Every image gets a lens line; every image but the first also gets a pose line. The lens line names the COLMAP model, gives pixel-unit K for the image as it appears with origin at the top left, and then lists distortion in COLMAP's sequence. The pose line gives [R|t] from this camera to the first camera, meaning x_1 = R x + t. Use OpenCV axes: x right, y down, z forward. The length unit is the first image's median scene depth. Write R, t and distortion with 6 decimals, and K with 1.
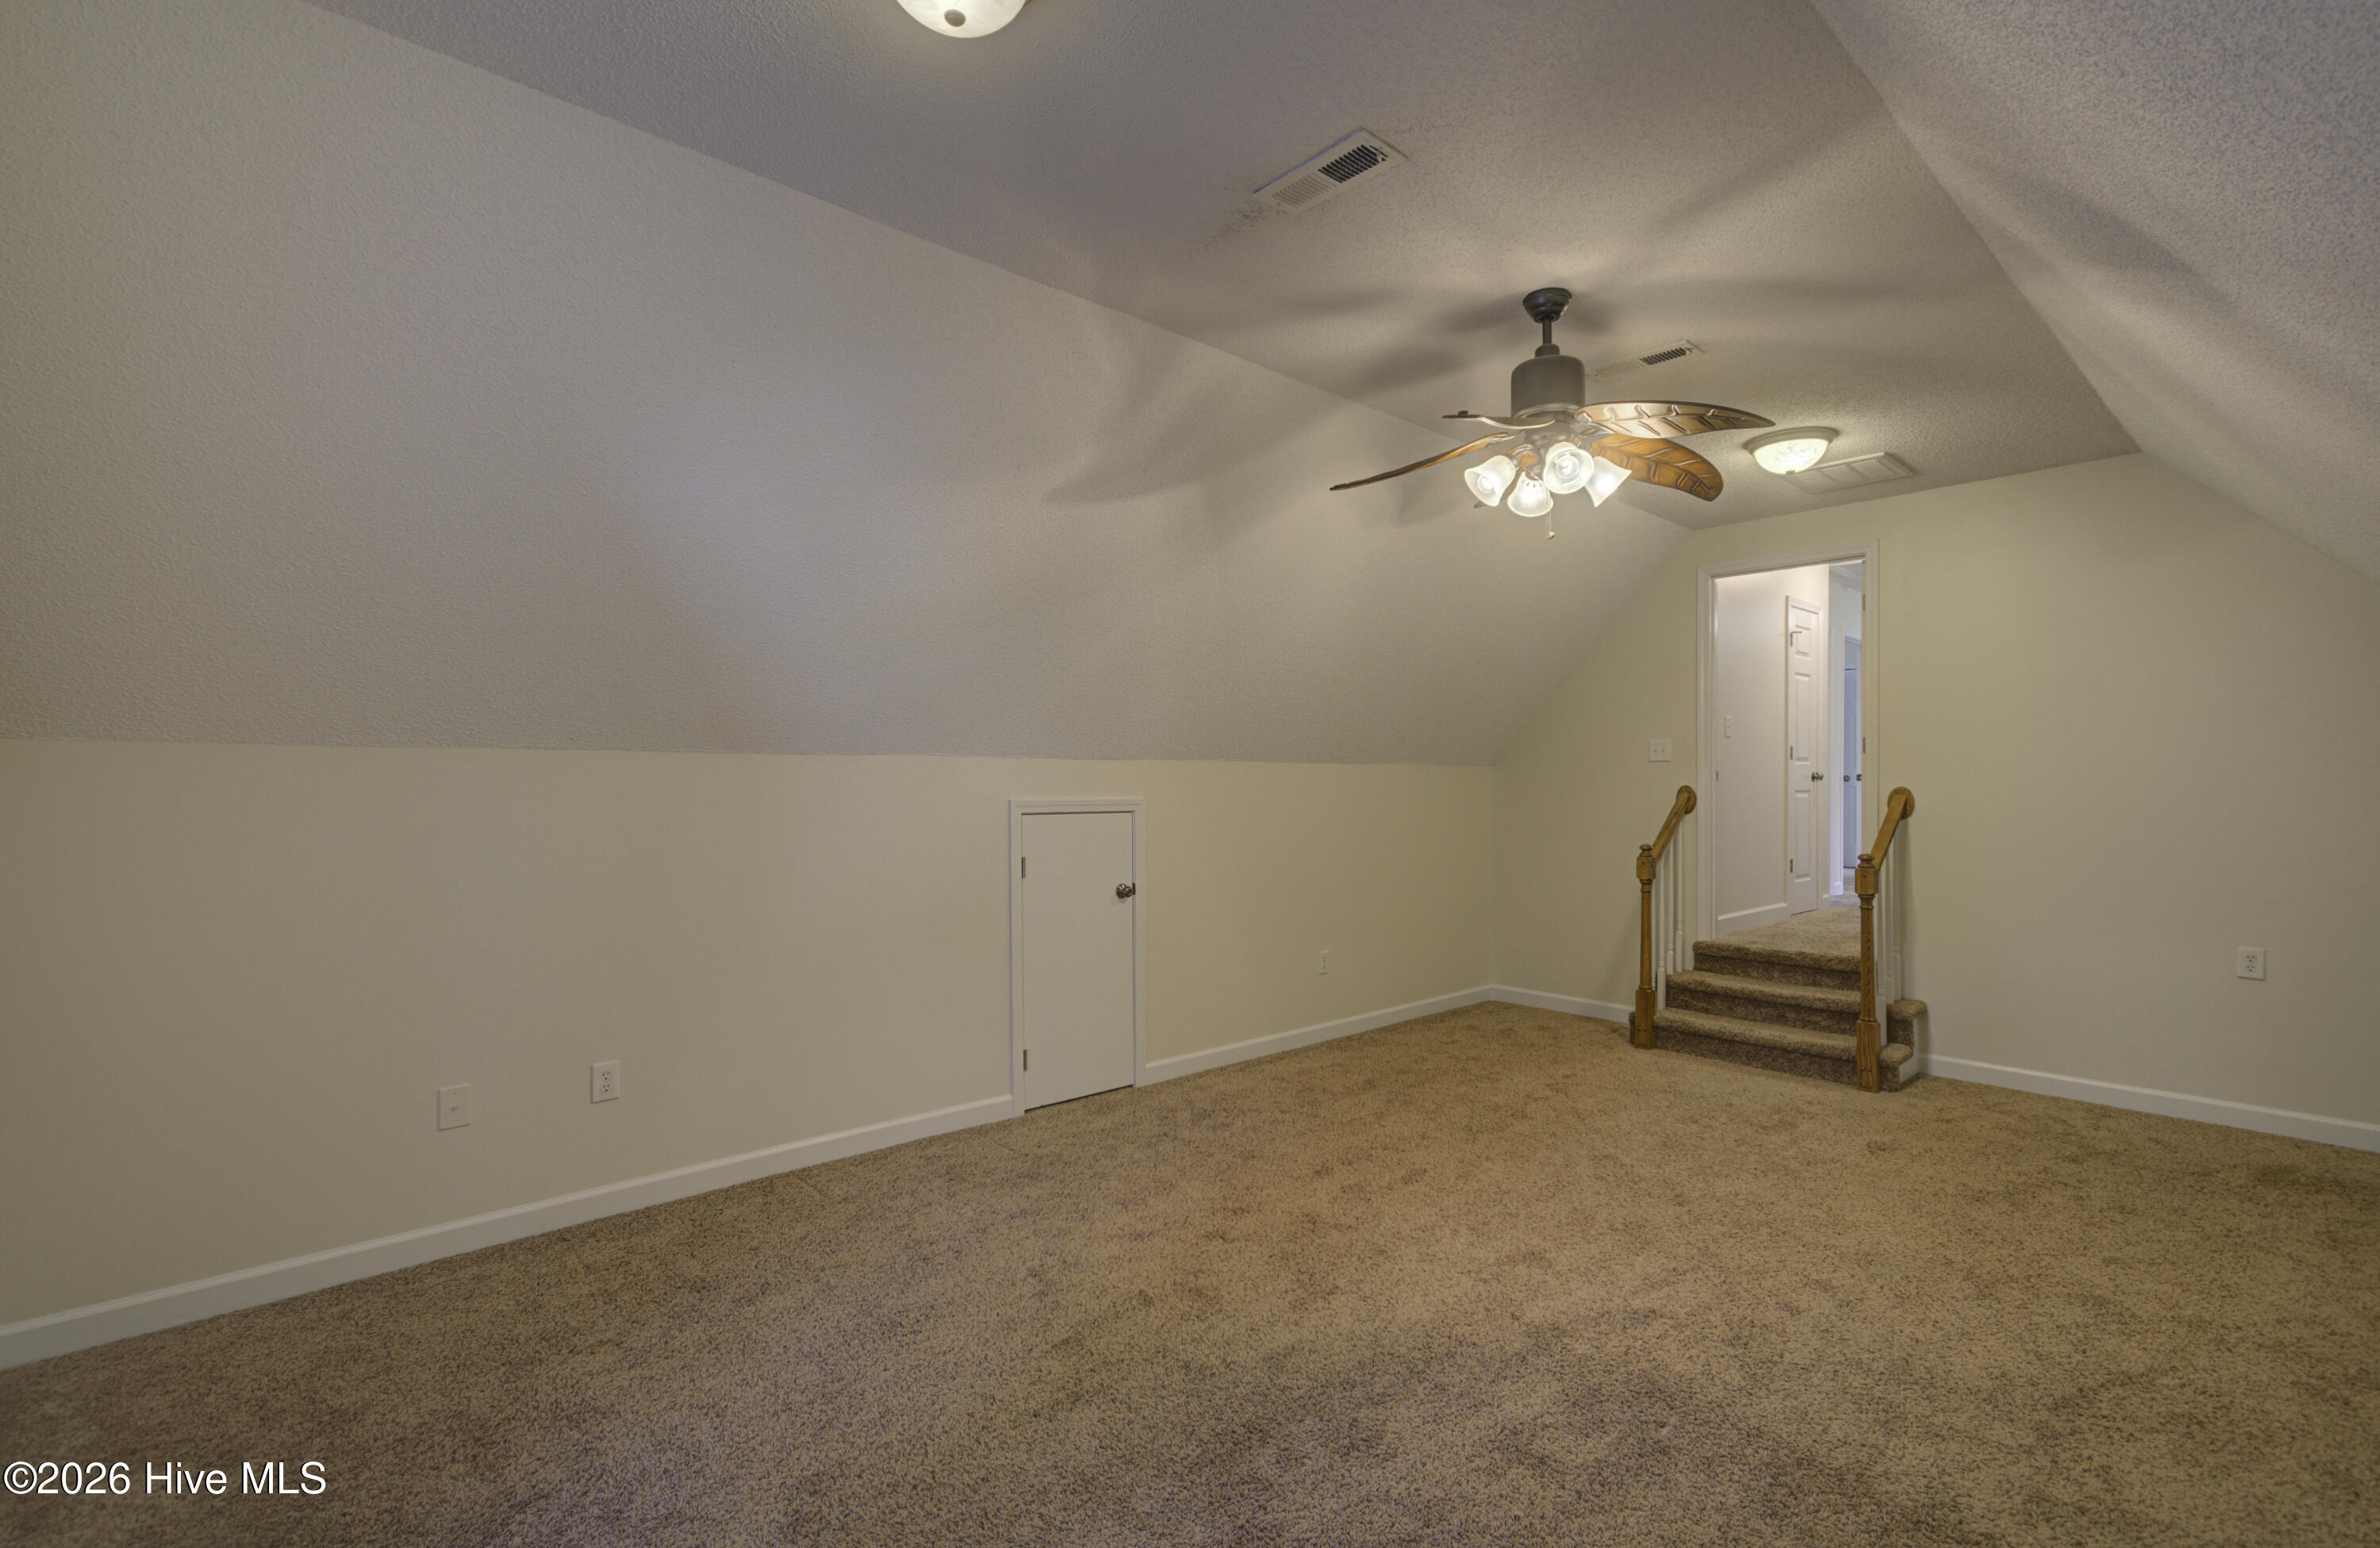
lens RADIAL K [[1068.9, 0, 1193.6], [0, 1068.9, 778.0], [0, 0, 1]] dist [0.001701, 0.000618]
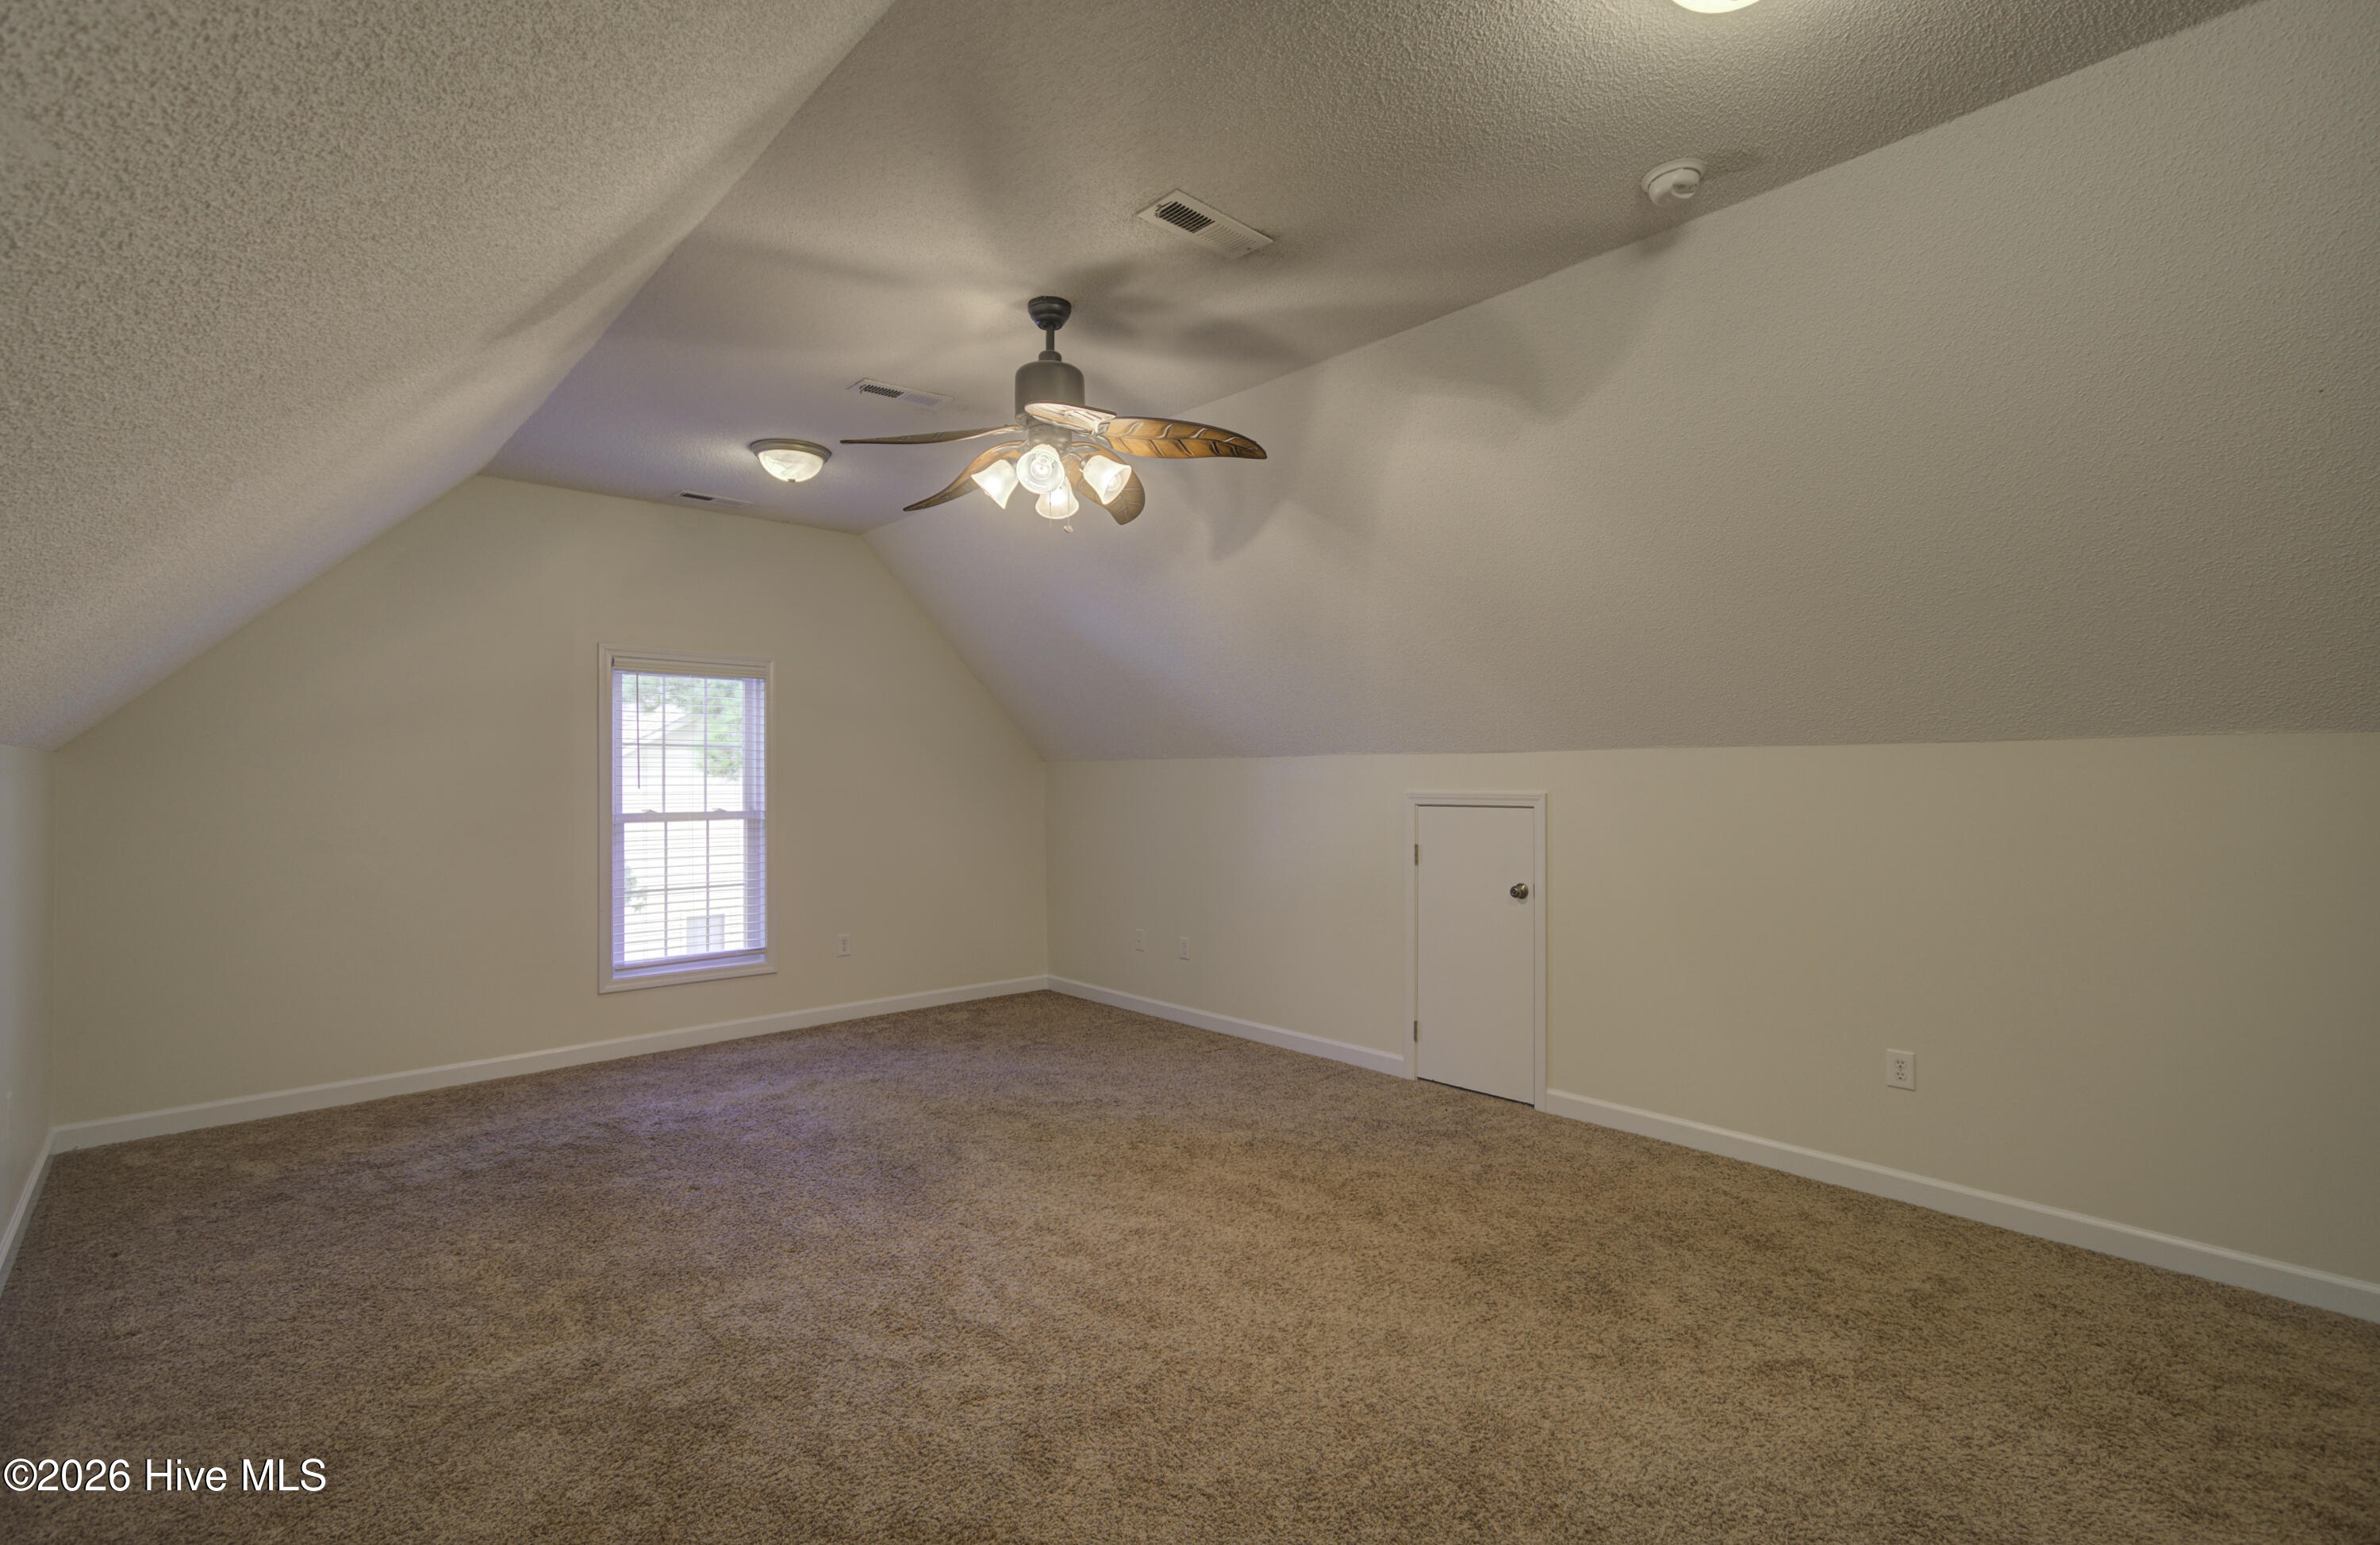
lens RADIAL K [[1068.7, 0, 1193.6], [0, 1068.7, 776.5], [0, 0, 1]] dist [0.001701, 0.000618]
pose [[0.004192, 0.008005, -0.999959, 0.941429], [0.020386, 0.999759, 0.008089, -0.008874], [0.999783, -0.020419, 0.004028, 0.783547]]
